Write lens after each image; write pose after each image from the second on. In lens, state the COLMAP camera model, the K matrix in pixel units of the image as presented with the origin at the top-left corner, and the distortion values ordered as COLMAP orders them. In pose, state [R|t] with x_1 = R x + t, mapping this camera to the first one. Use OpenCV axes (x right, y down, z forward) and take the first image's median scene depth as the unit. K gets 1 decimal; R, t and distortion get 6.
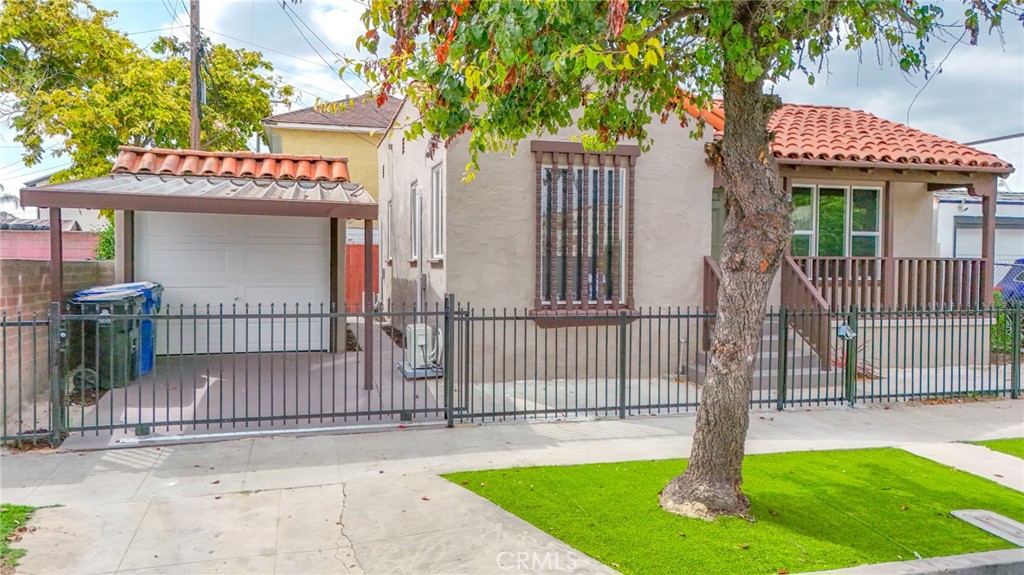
lens RADIAL K [[760.1, 0, 511.0], [0, 760.1, 286.5], [0, 0, 1]] dist [0.091799, -0.105511]
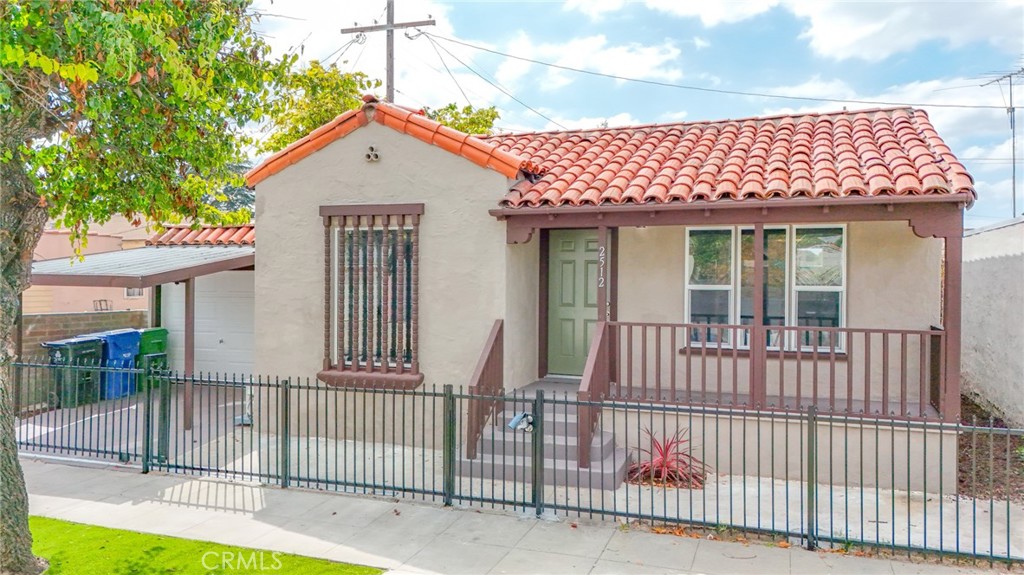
lens RADIAL K [[759.7, 0, 512.0], [0, 759.7, 287.5], [0, 0, 1]] dist [0.084618, -0.084239]
pose [[0.813153, 0.007181, -0.582006, 0.851738], [-0.018809, 0.999726, -0.013944, -0.070873], [0.581746, 0.022285, 0.813065, 0.308092]]
